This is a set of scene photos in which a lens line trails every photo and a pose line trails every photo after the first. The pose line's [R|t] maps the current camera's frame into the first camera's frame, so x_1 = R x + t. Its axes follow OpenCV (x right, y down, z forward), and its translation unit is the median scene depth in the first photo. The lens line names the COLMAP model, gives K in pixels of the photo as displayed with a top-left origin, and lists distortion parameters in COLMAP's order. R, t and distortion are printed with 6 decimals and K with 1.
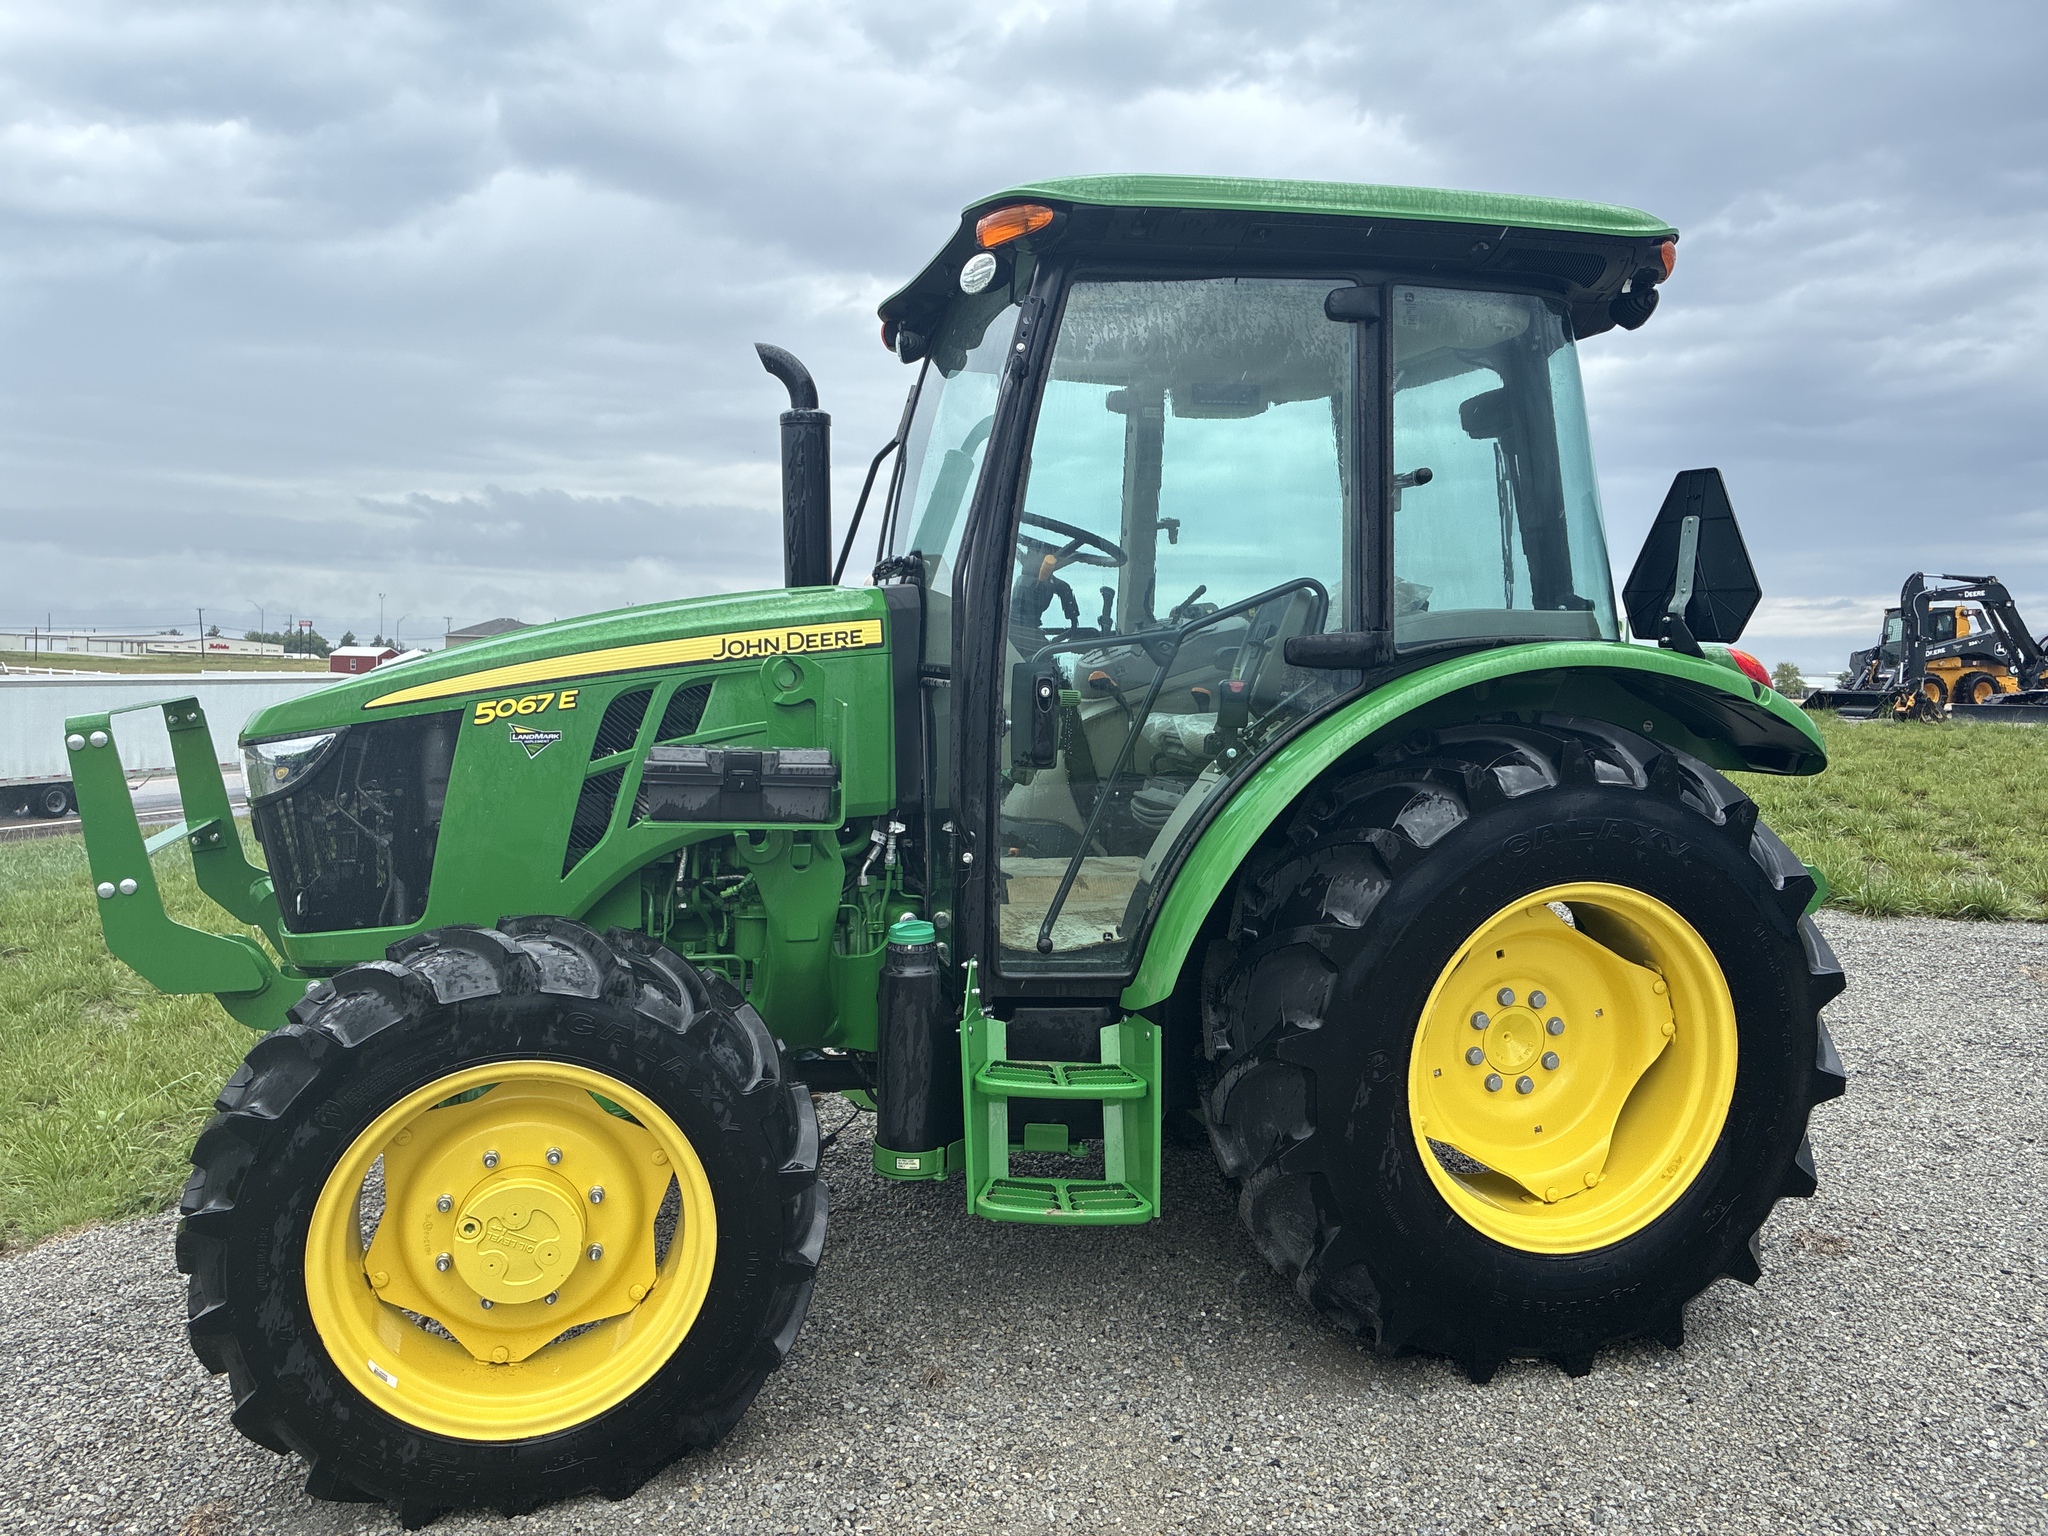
lens RADIAL K [[1562.0, 0, 995.1], [0, 1562.0, 776.7], [0, 0, 1]] dist [0.011004, -0.001404]
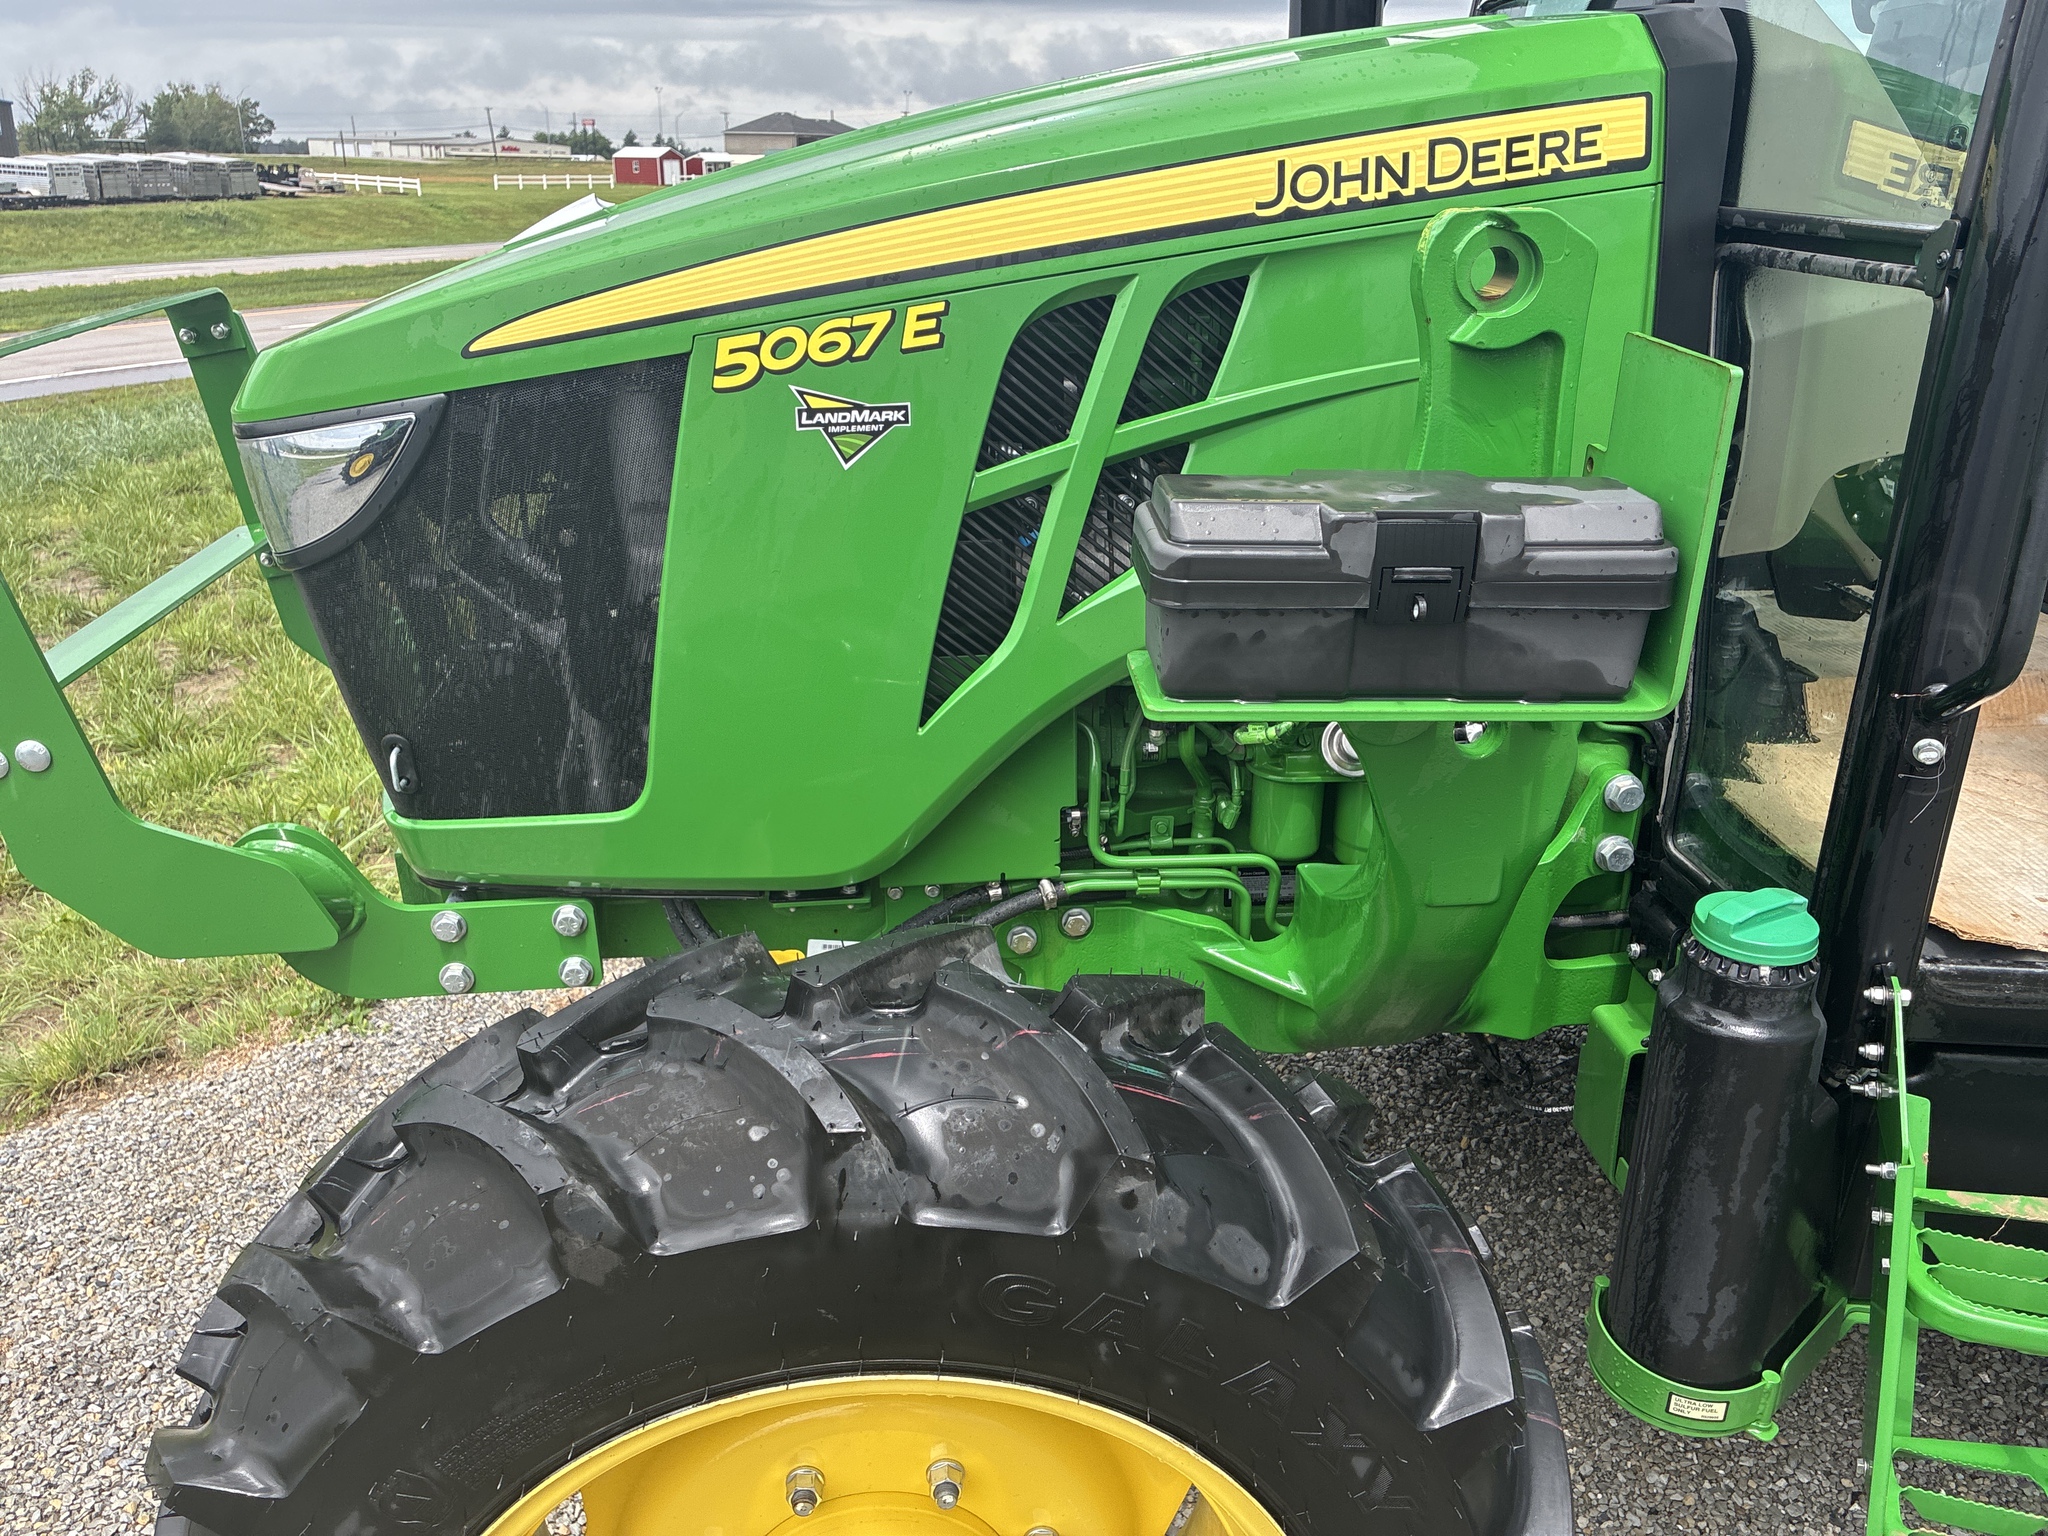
lens RADIAL K [[1502.4, 0, 1010.0], [0, 1502.4, 772.1], [0, 0, 1]] dist [0.021242, 0.006093]
pose [[0.986292, 0.044640, -0.158857, -0.171794], [0.006995, 0.950536, 0.310535, -0.058170], [0.164862, -0.307390, 0.937194, 0.559146]]
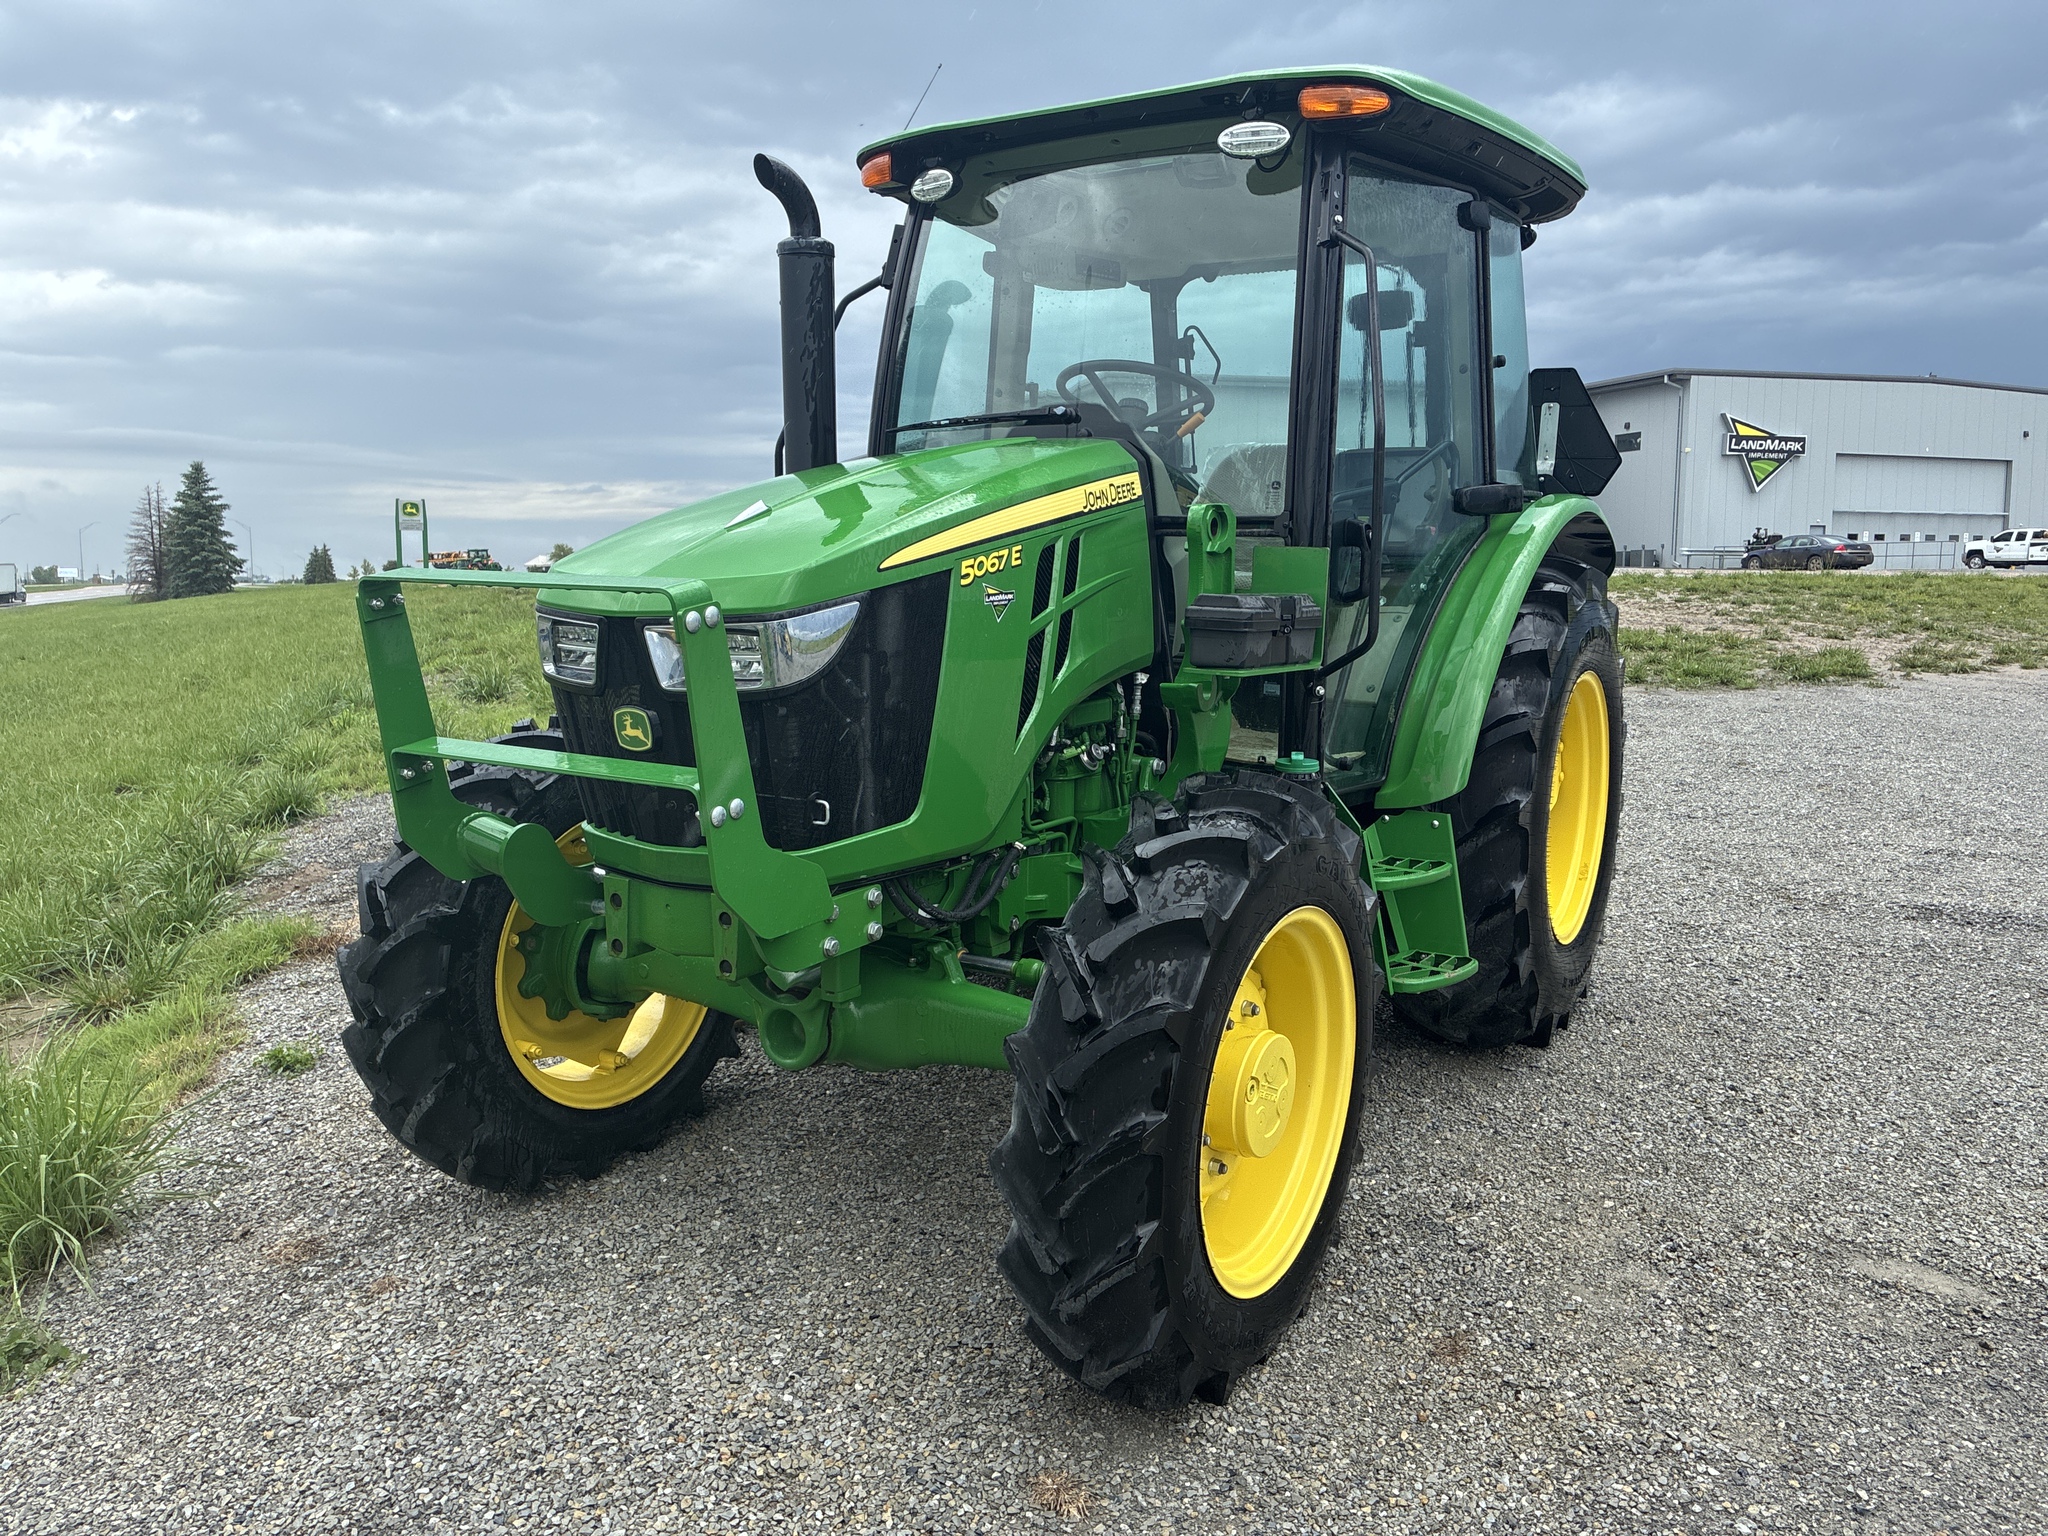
lens RADIAL K [[1562.0, 0, 995.1], [0, 1562.0, 776.7], [0, 0, 1]] dist [0.011004, -0.001404]
pose [[0.724456, -0.118359, 0.679084, -0.871745], [0.068843, 0.992646, 0.099567, -0.012583], [-0.685875, -0.025382, 0.727276, 0.332685]]
